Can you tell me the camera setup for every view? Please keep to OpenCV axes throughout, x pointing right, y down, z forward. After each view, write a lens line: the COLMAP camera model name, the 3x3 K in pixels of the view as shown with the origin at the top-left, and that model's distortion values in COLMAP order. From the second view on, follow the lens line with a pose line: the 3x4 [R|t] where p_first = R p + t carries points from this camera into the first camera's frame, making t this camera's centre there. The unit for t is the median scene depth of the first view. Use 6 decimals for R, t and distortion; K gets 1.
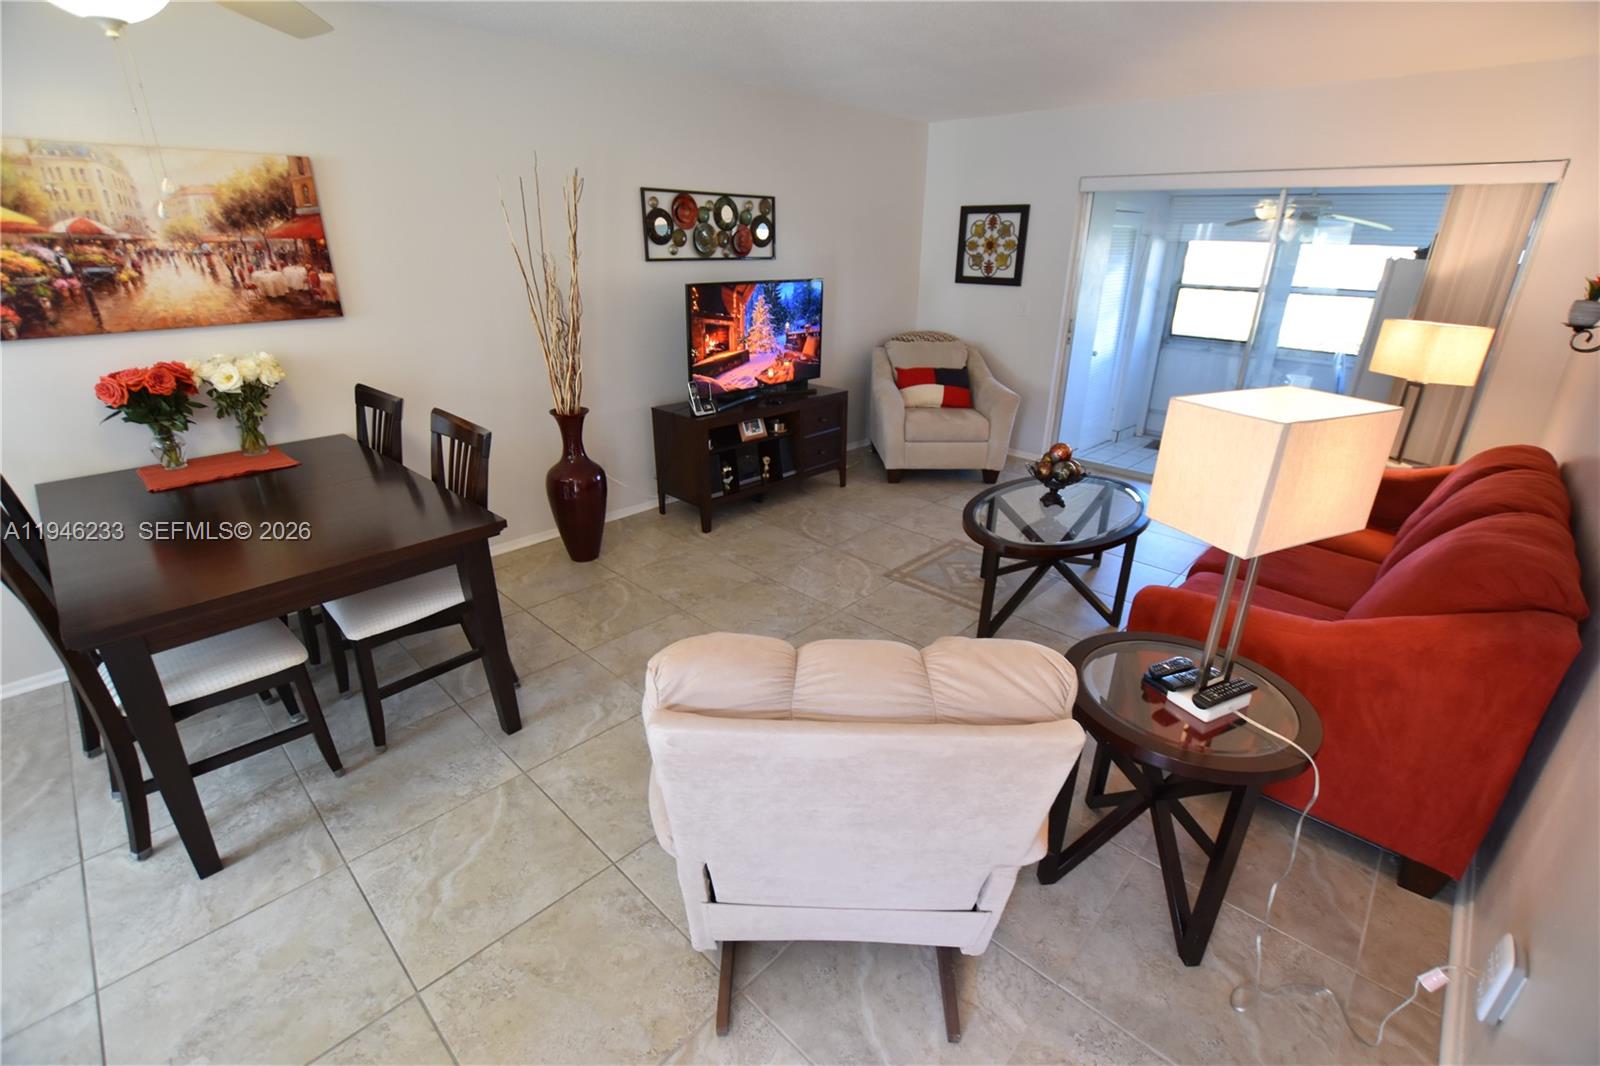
lens RADIAL K [[704.3, 0, 806.3], [0, 704.3, 529.3], [0, 0, 1]] dist [-0.036204, 0.006839]
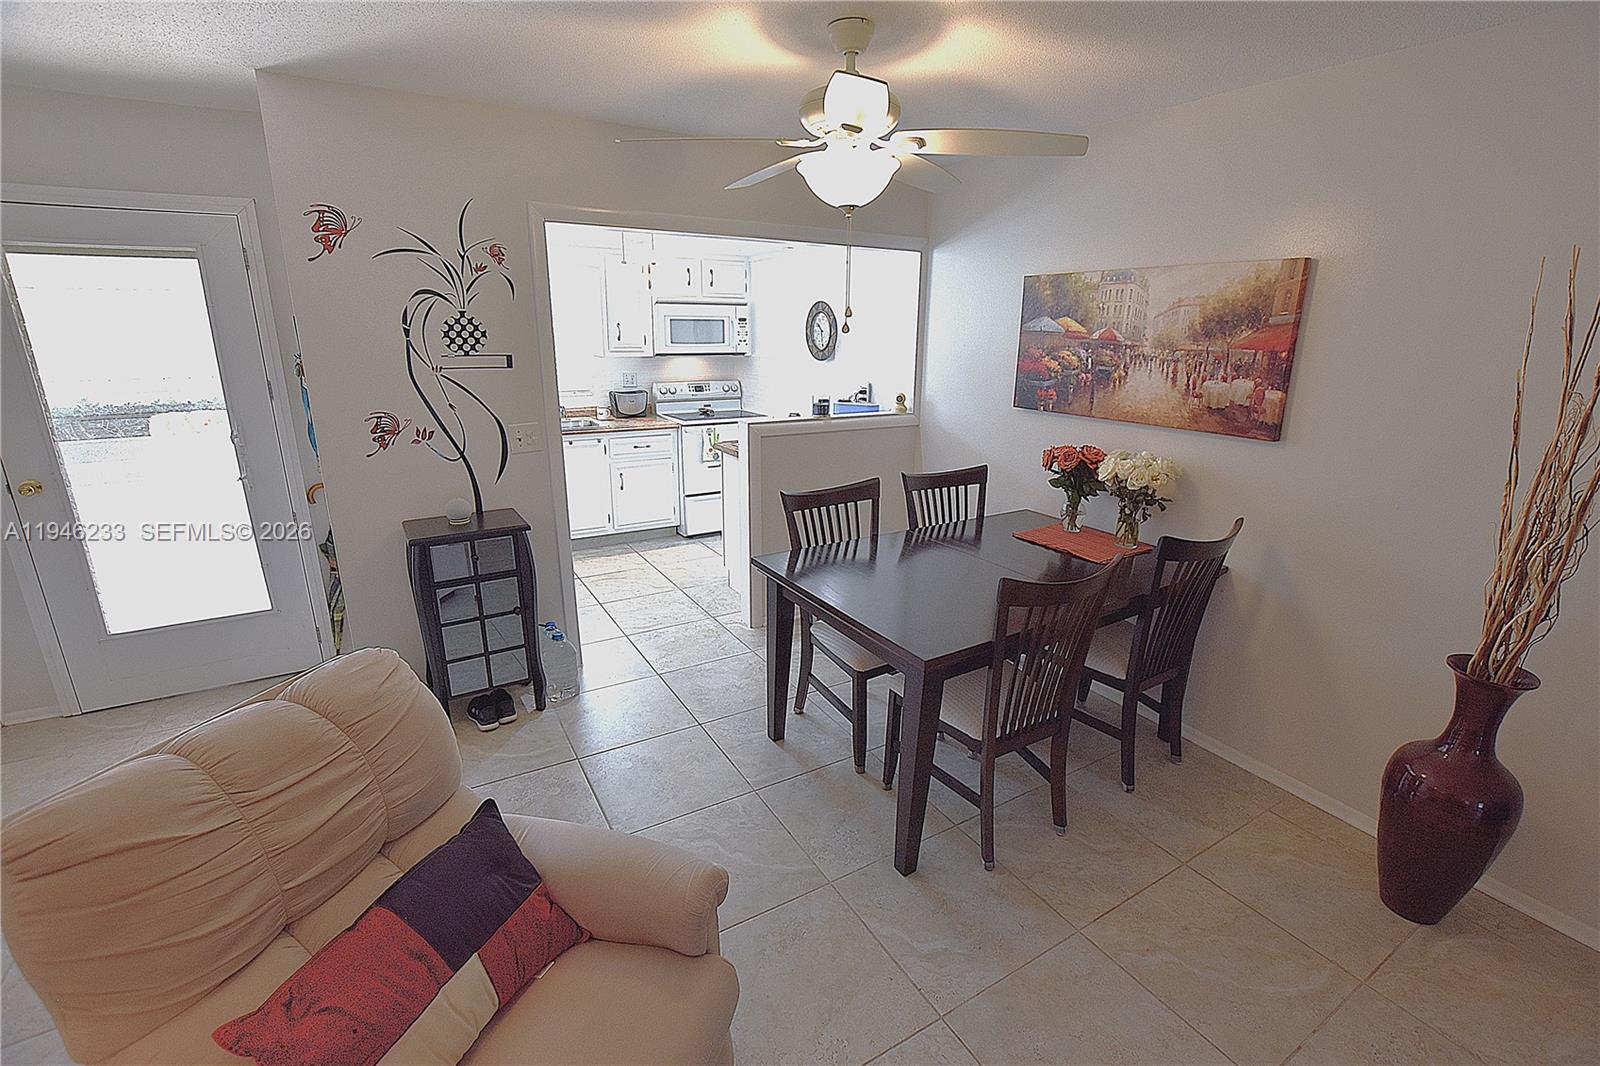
lens RADIAL K [[704.3, 0, 806.7], [0, 704.3, 531.1], [0, 0, 1]] dist [-0.036204, 0.006839]
pose [[-0.271090, 0.257115, -0.927579, 0.292197], [-0.373573, 0.860023, 0.347568, -0.307878], [0.887104, 0.440740, -0.137092, 0.694069]]
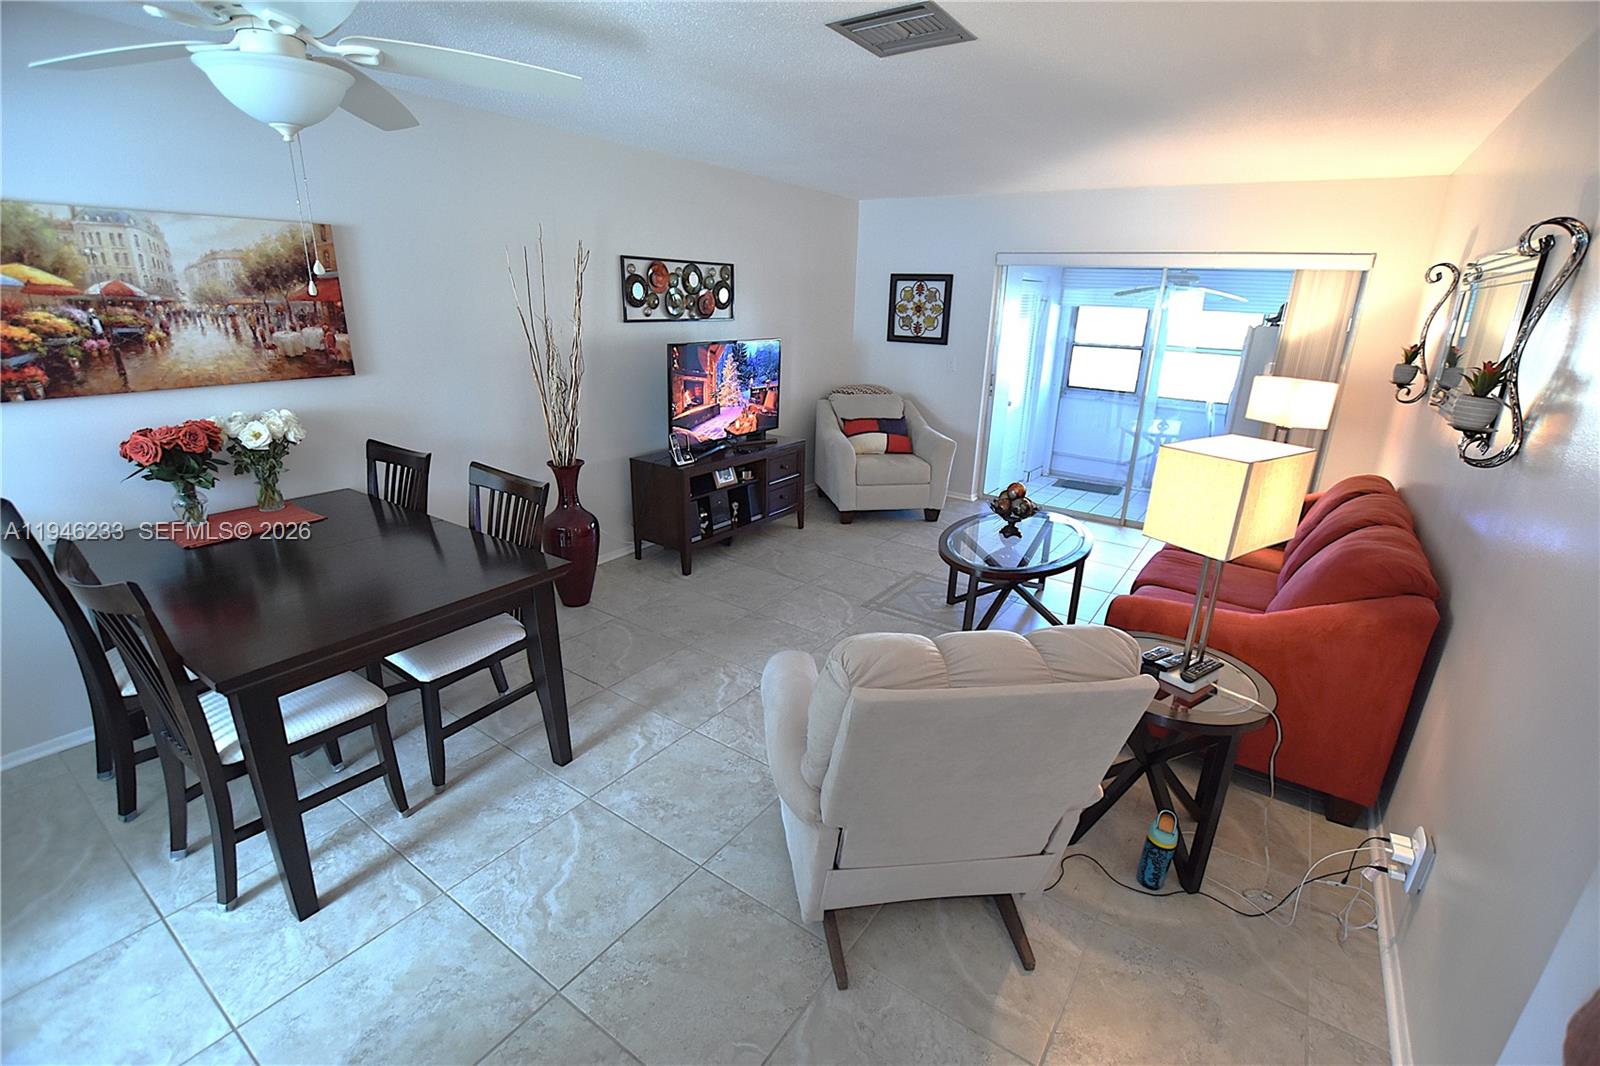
lens RADIAL K [[704.3, 0, 805.5], [0, 704.3, 527.9], [0, 0, 1]] dist [-0.036204, 0.006839]
pose [[0.988559, -0.030739, 0.147671, -0.172847], [0.040655, 0.997082, -0.064605, 0.014181], [-0.145255, 0.069870, 0.986924, -0.104865]]
